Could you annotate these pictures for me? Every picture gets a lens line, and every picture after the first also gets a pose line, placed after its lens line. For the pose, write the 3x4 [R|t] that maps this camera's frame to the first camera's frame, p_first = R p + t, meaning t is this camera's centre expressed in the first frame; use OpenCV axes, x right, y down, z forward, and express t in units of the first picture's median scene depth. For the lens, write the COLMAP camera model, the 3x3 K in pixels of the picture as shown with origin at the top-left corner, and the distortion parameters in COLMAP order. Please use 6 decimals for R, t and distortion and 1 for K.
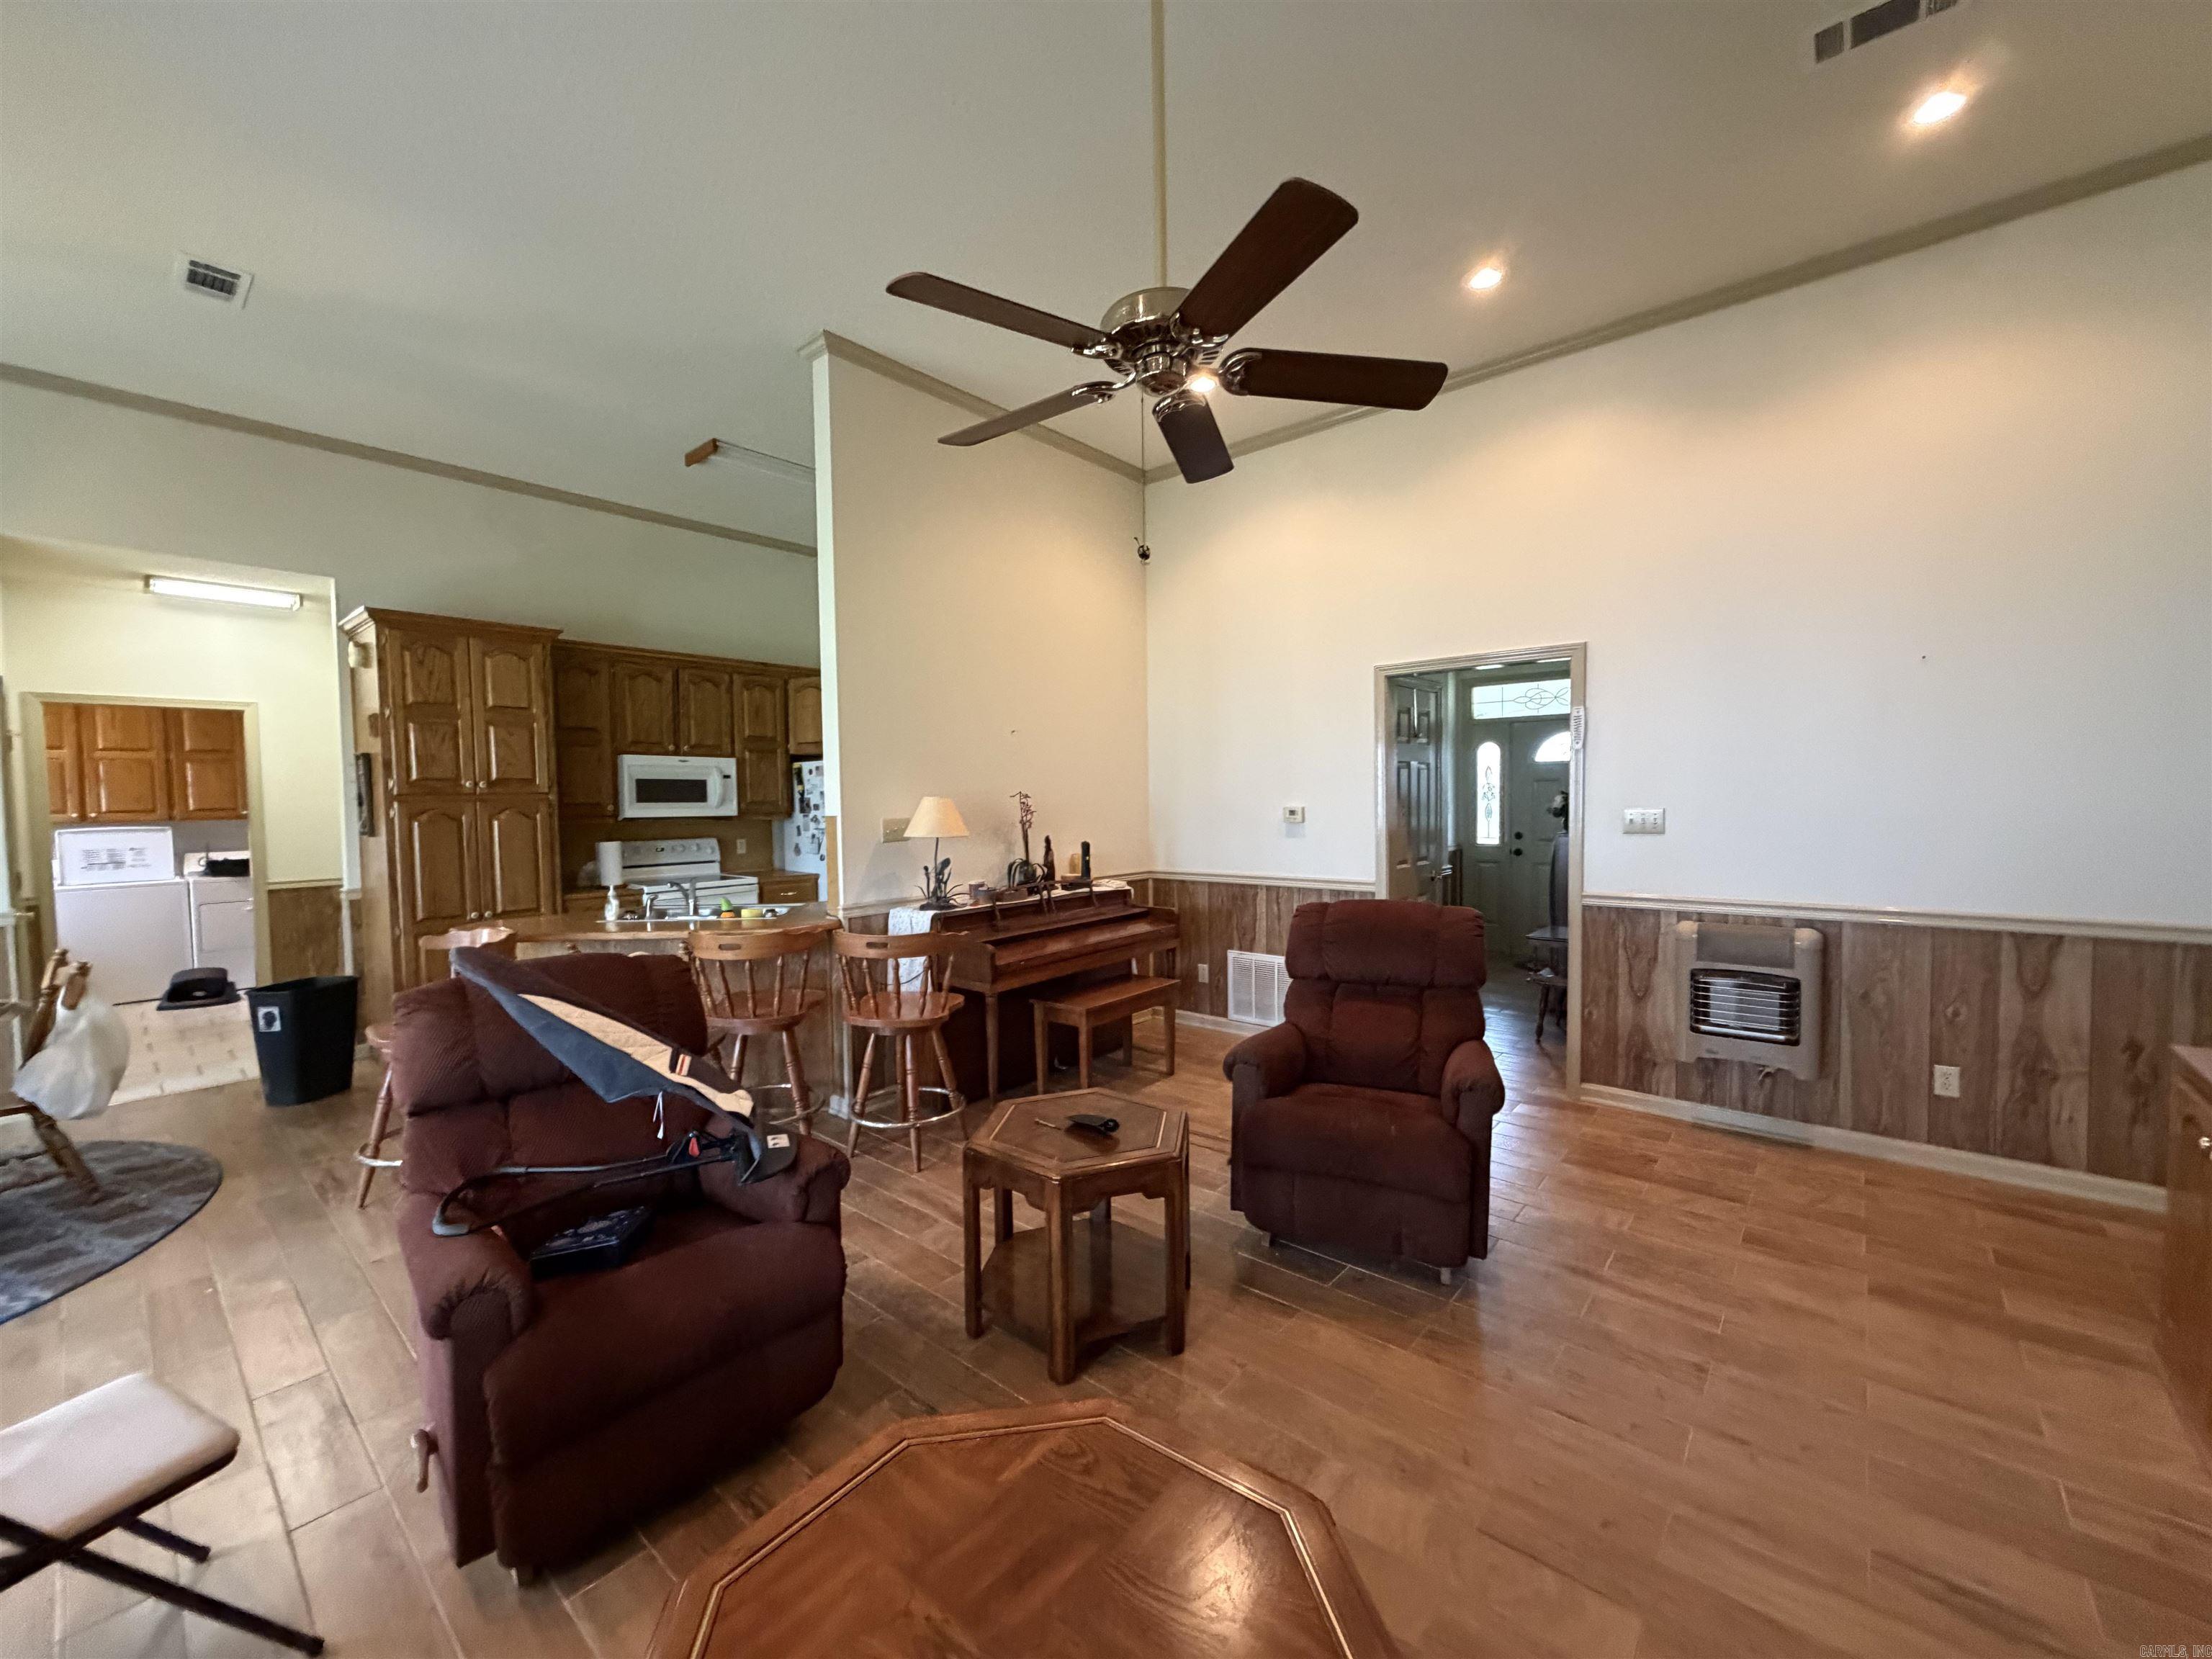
lens RADIAL K [[882.1, 0, 1097.5], [0, 882.1, 821.5], [0, 0, 1]] dist [-0.000643, -0.000158]
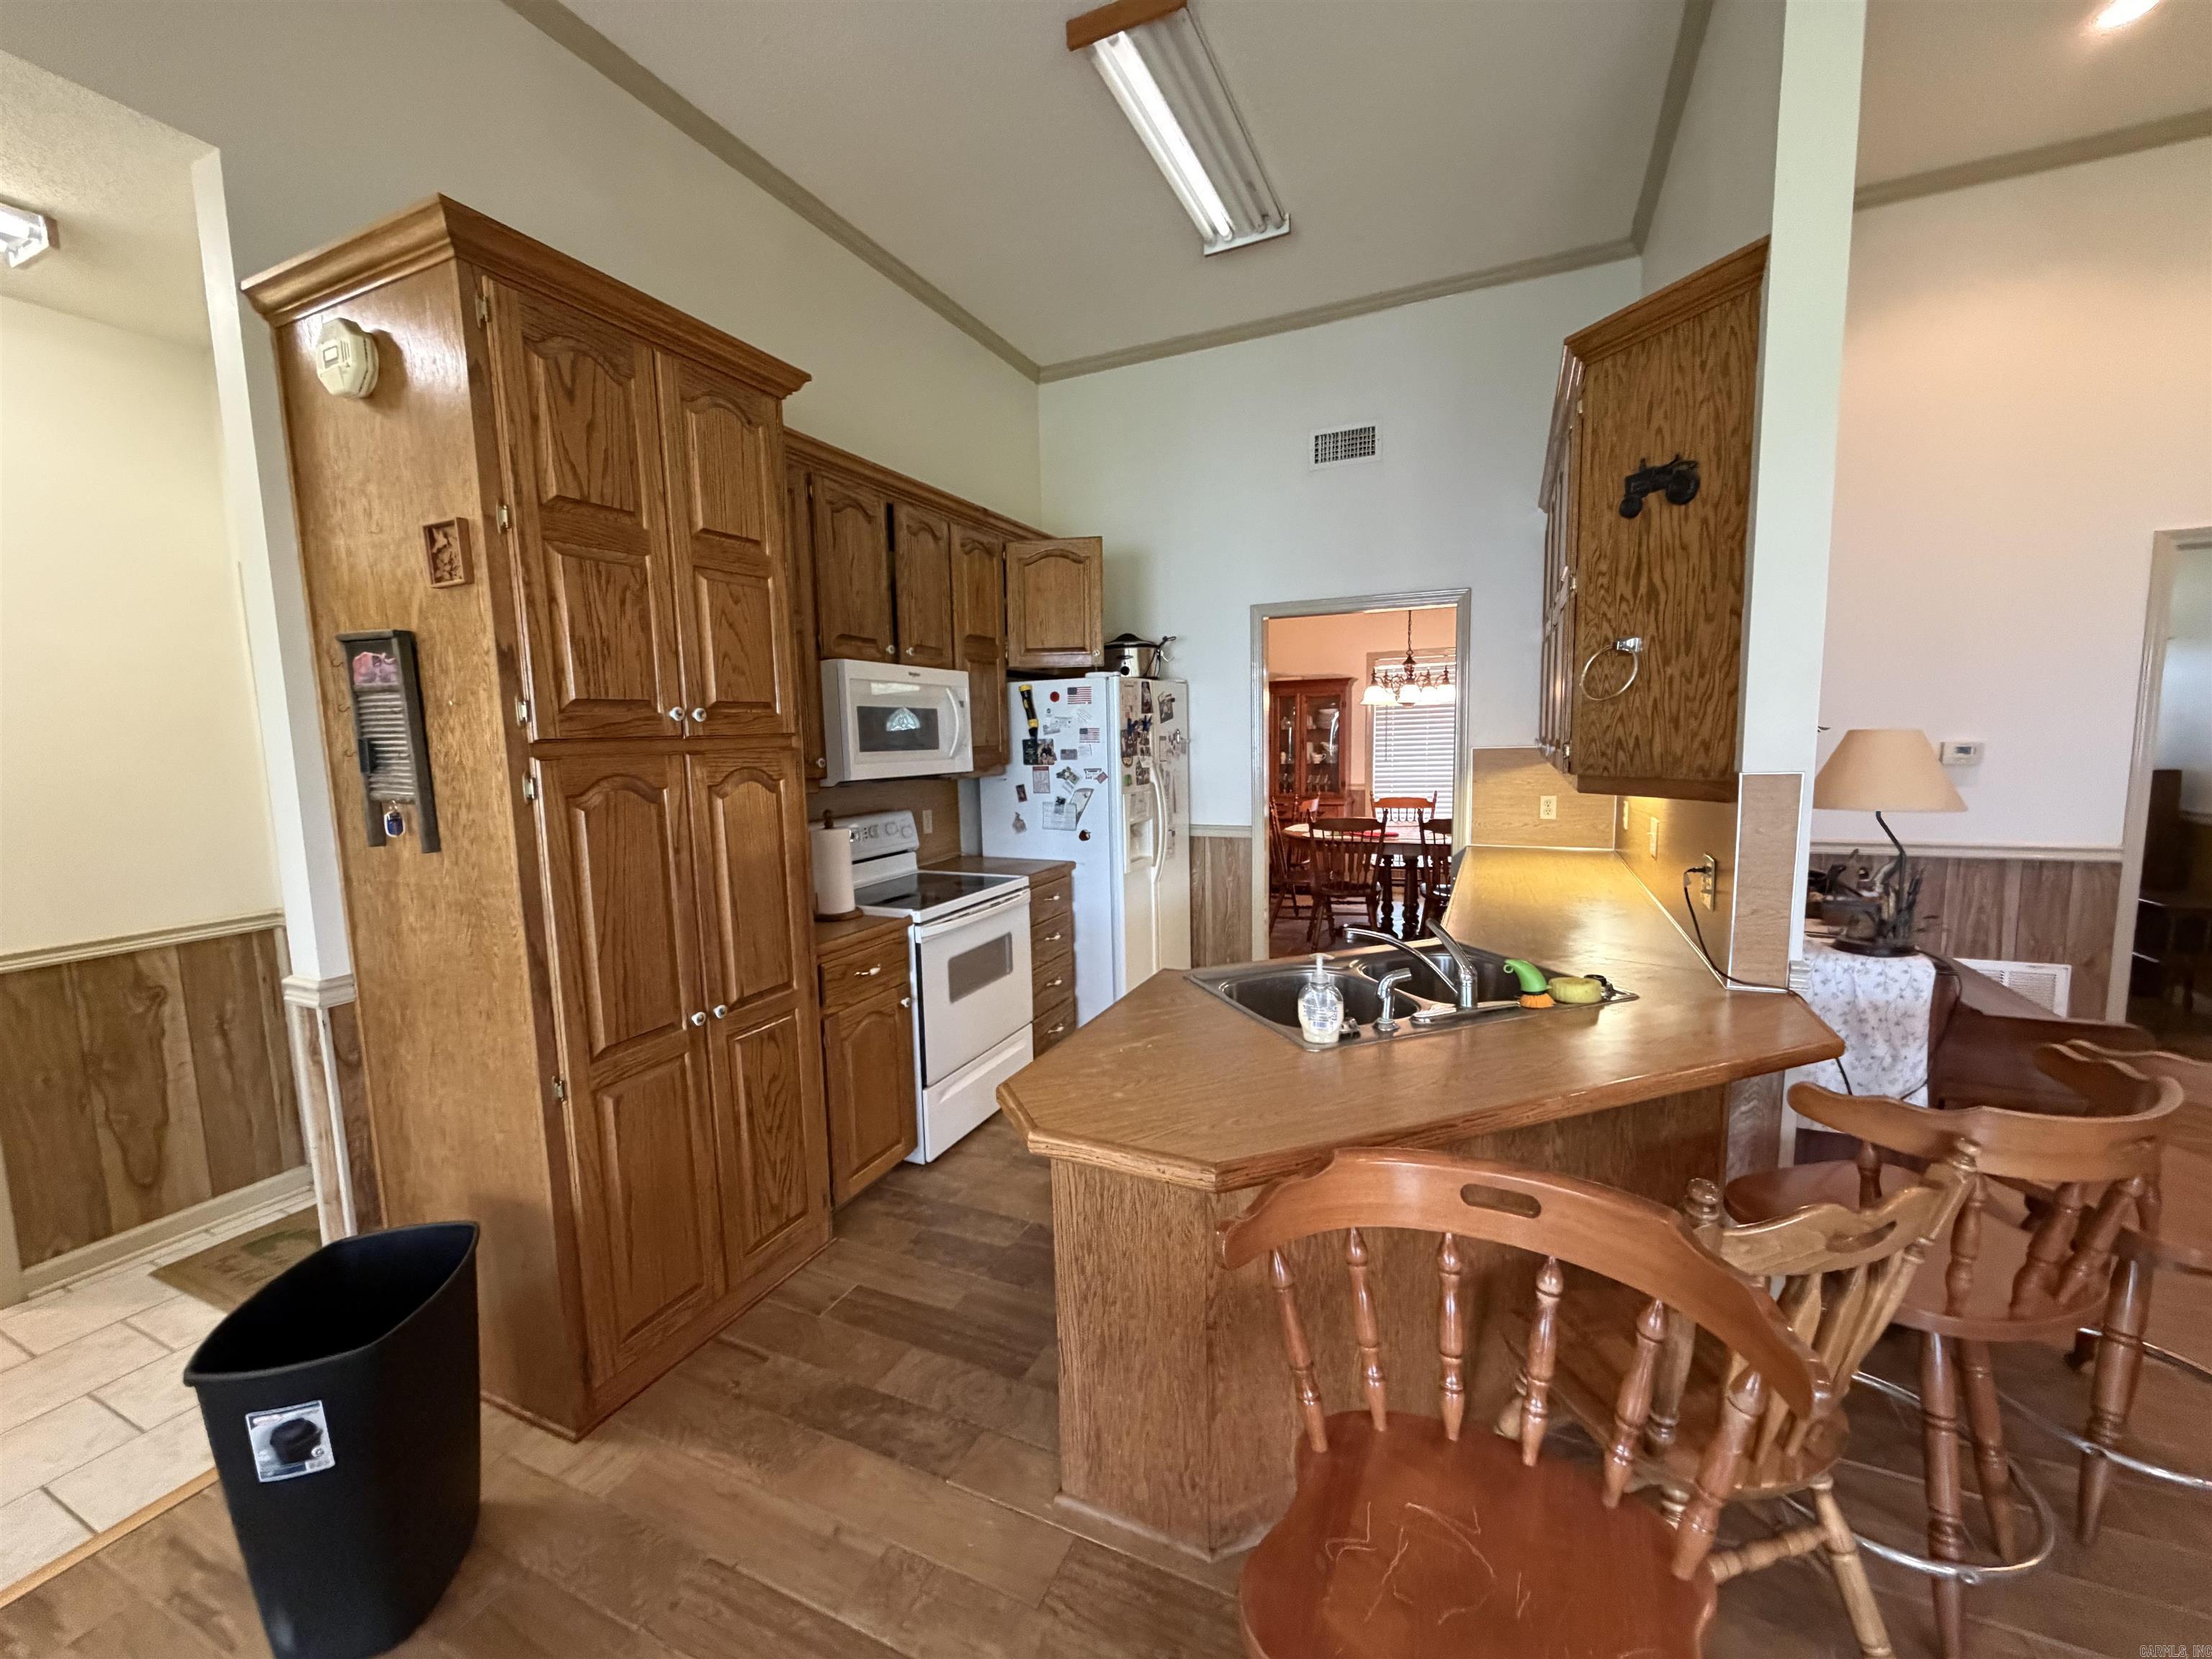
lens RADIAL K [[882.1, 0, 1085.8], [0, 882.1, 823.4], [0, 0, 1]] dist [-0.000643, -0.000158]
pose [[0.961933, -0.039113, 0.270473, -0.530735], [0.020232, 0.997182, 0.072247, -0.014008], [-0.272536, -0.064024, 0.960013, 0.449300]]
